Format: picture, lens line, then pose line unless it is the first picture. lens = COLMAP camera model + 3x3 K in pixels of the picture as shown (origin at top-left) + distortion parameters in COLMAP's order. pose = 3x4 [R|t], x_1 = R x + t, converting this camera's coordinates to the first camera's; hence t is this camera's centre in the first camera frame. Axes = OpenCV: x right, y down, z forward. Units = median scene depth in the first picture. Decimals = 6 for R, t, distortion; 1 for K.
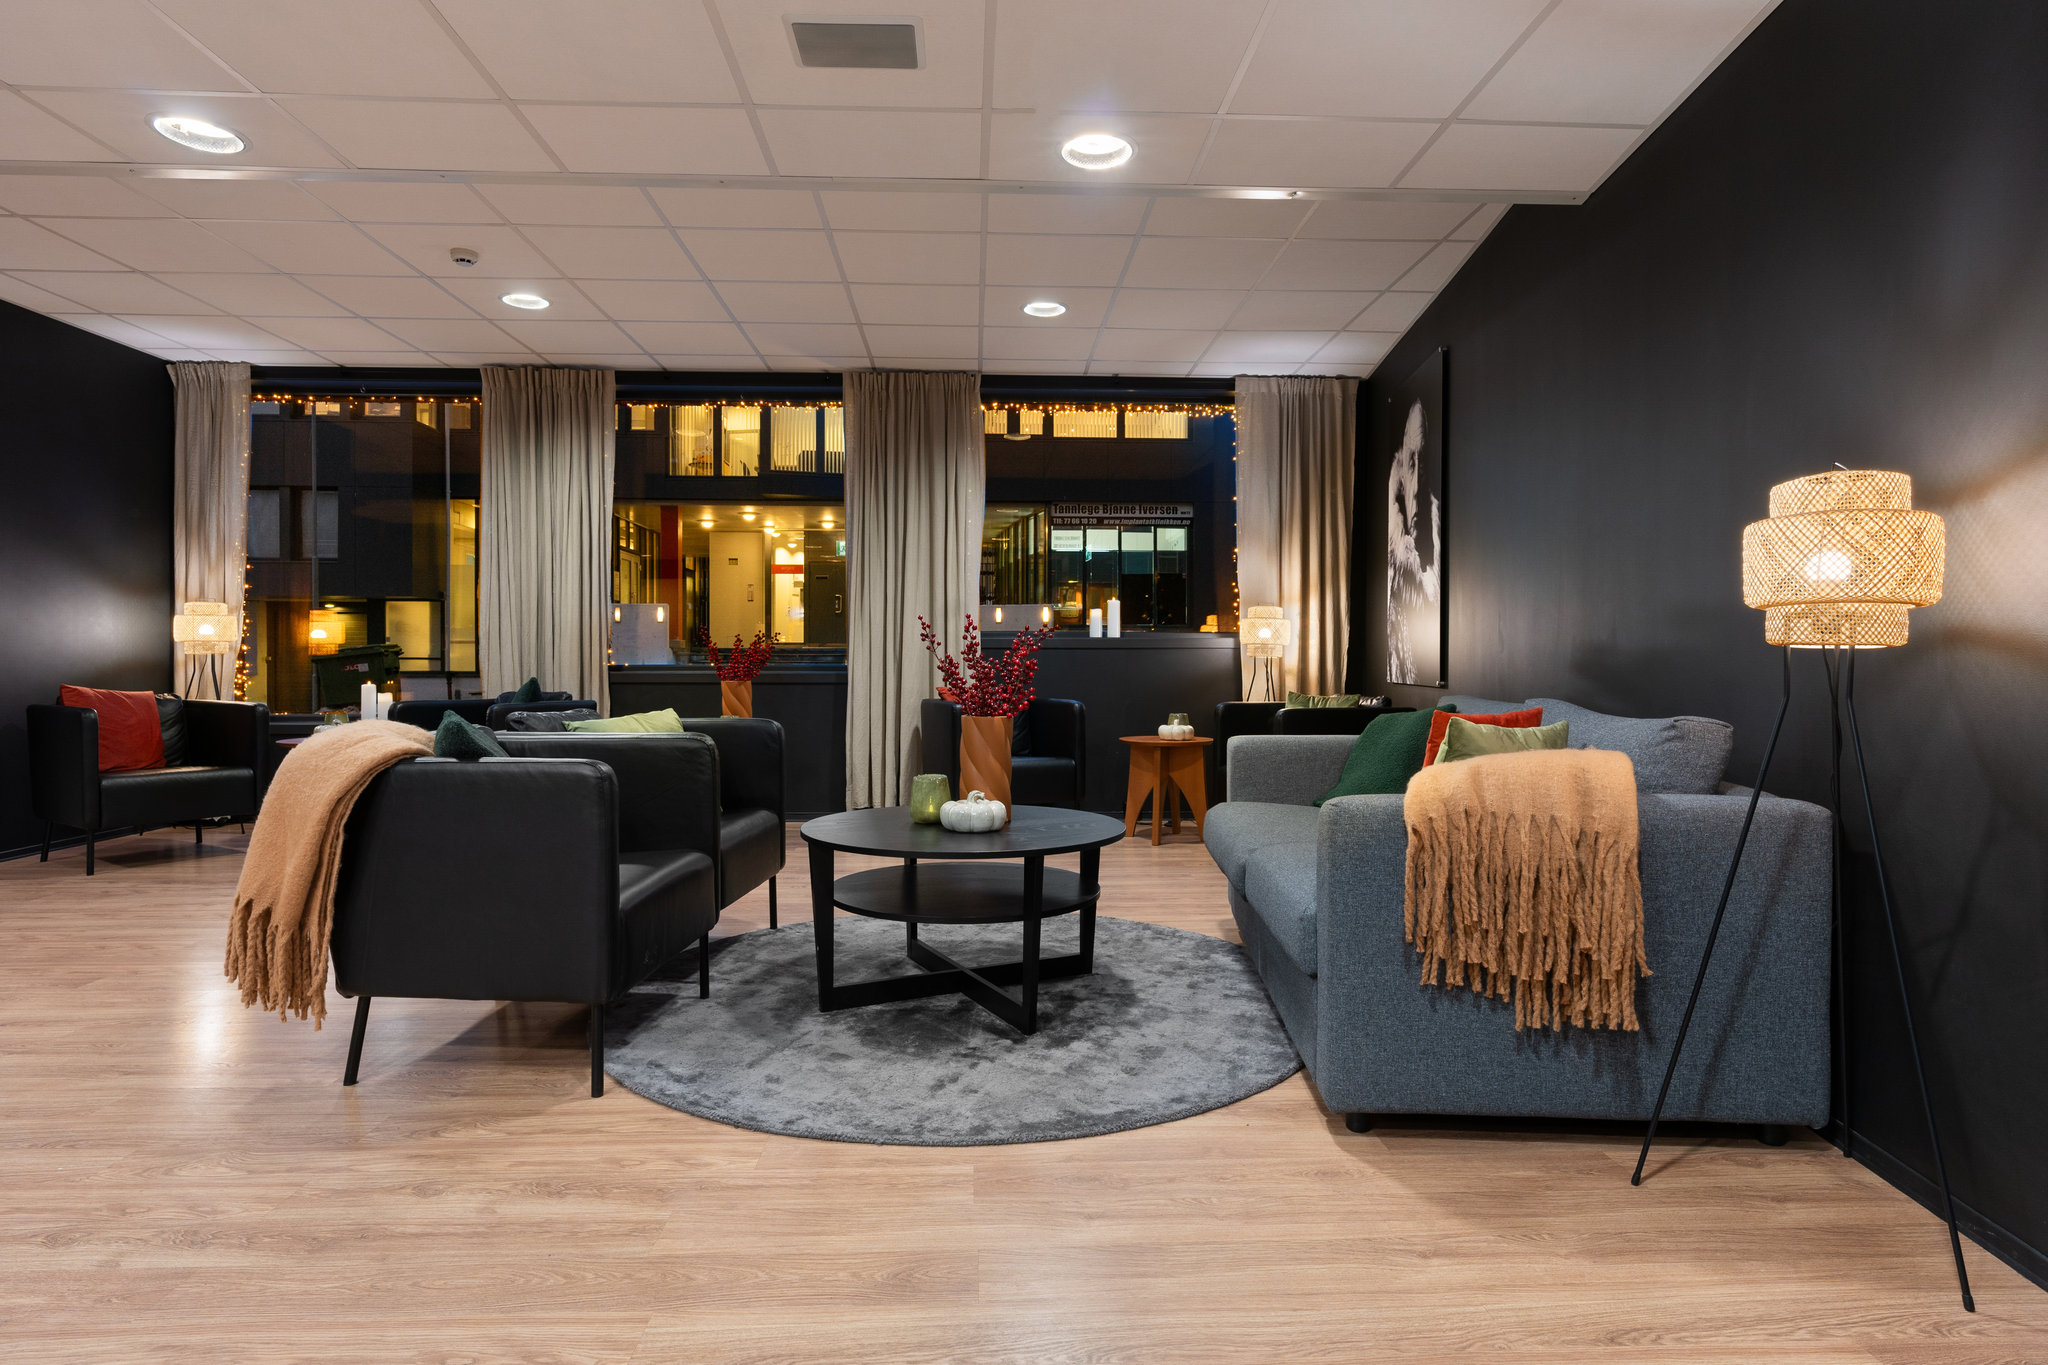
lens RADIAL K [[1118.7, 0, 1023.2], [0, 1118.7, 706.1], [0, 0, 1]] dist [-0.004647, -0.000850]
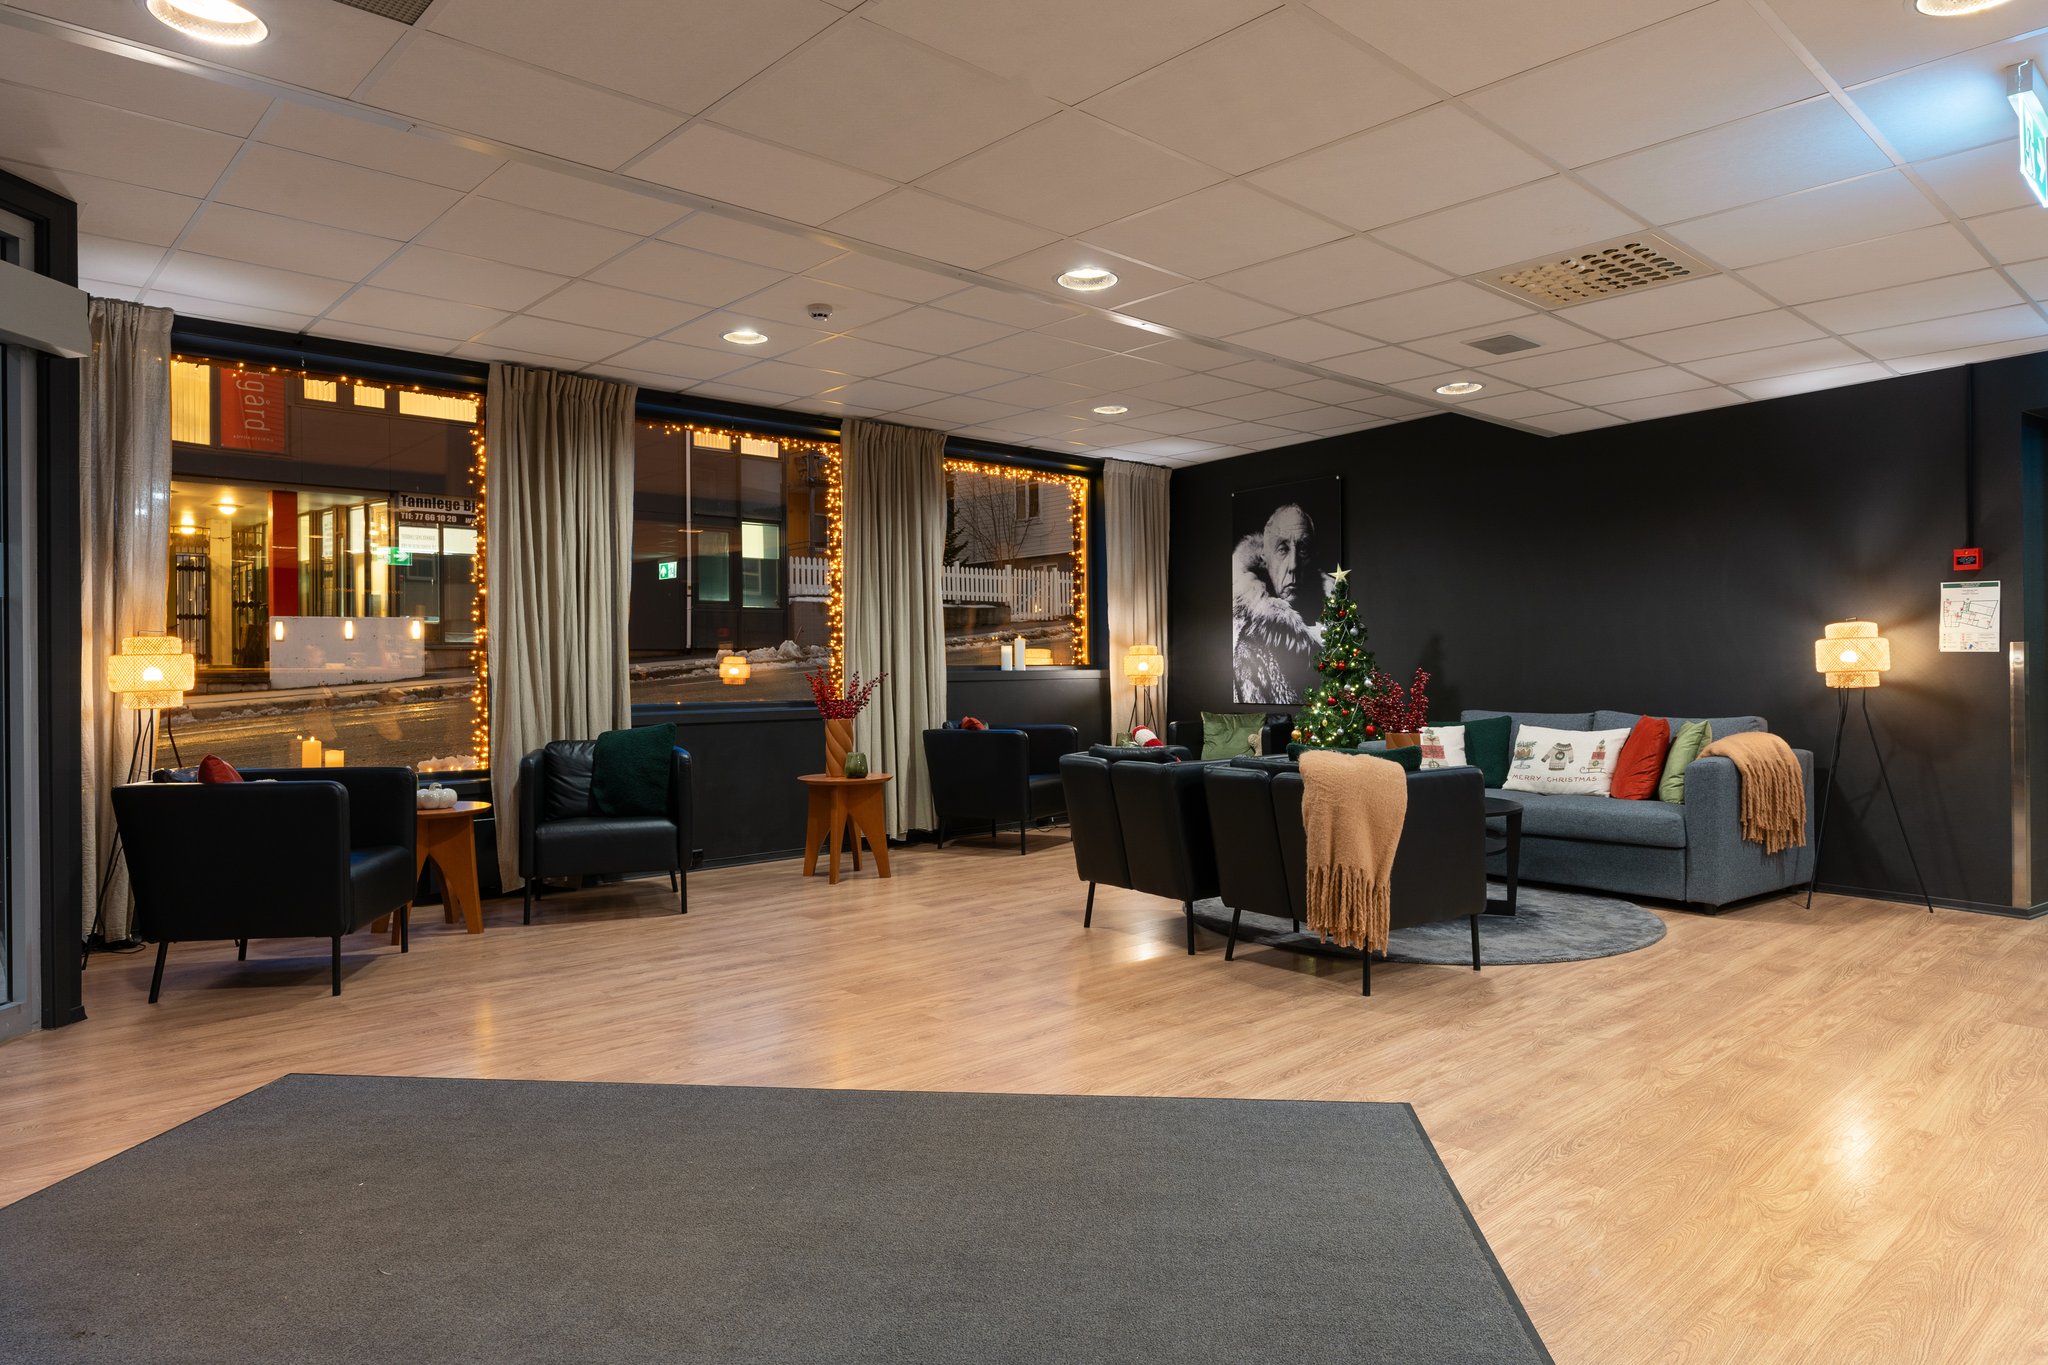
lens RADIAL K [[1253.7, 0, 1024.0], [0, 1253.7, 682.5], [0, 0, 1]] dist [-0.046309, 0.000835]
pose [[0.767786, -0.011396, 0.640605, -0.793127], [0.033614, 0.999181, -0.022513, -0.019932], [-0.639824, 0.038819, 0.767541, 0.006034]]
